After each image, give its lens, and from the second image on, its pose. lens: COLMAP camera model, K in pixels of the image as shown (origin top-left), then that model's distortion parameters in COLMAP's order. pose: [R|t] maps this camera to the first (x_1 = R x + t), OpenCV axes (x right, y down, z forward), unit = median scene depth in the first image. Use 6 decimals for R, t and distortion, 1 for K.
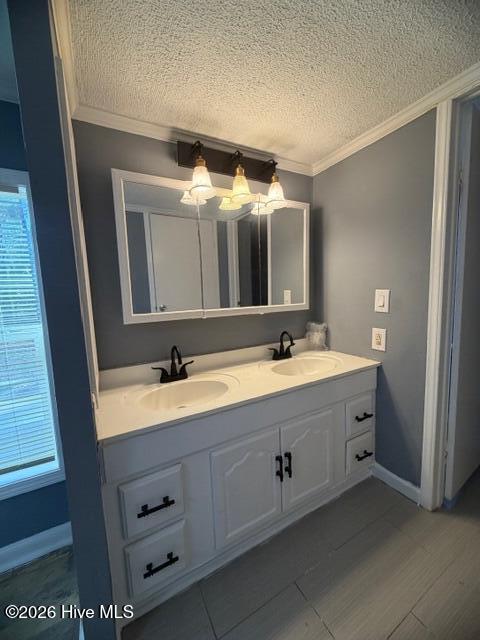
lens RADIAL K [[254.9, 0, 241.2], [0, 254.9, 319.9], [0, 0, 1]] dist [-0.001646, 0.000022]
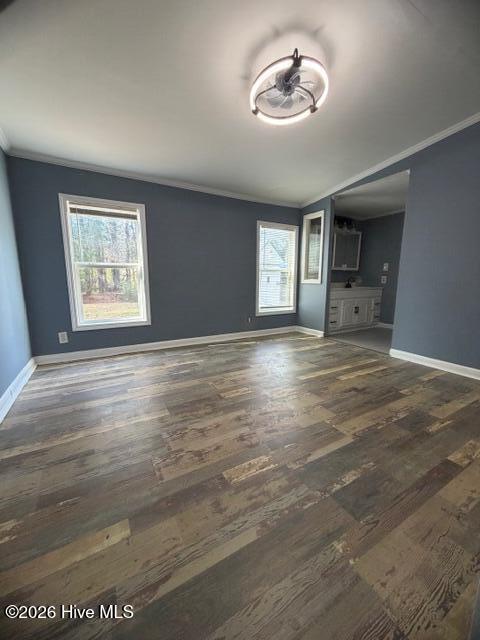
lens RADIAL K [[254.9, 0, 238.8], [0, 254.9, 318.3], [0, 0, 1]] dist [-0.001646, 0.000022]
pose [[0.998977, 0.040417, 0.020266, -1.261310], [-0.041498, 0.997562, 0.056108, 0.440530], [-0.017949, -0.056892, 0.998219, -2.076360]]
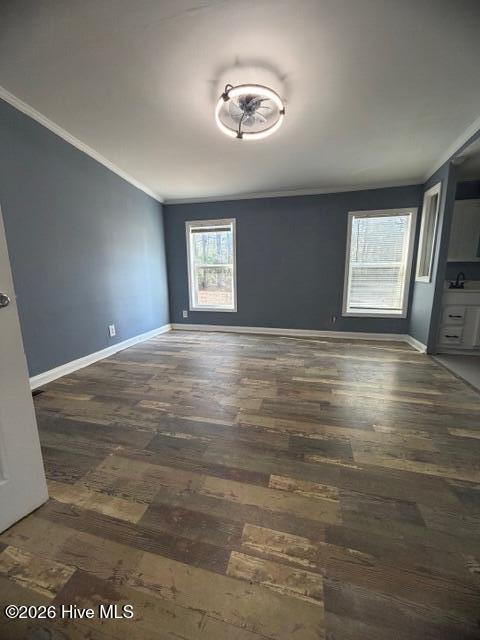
lens RADIAL K [[254.9, 0, 242.5], [0, 254.9, 319.2], [0, 0, 1]] dist [-0.001646, 0.000022]
pose [[0.723018, 0.160546, -0.671915, 0.374690], [-0.089823, 0.986212, 0.138988, 0.295336], [0.684965, -0.040138, 0.727470, -1.804925]]
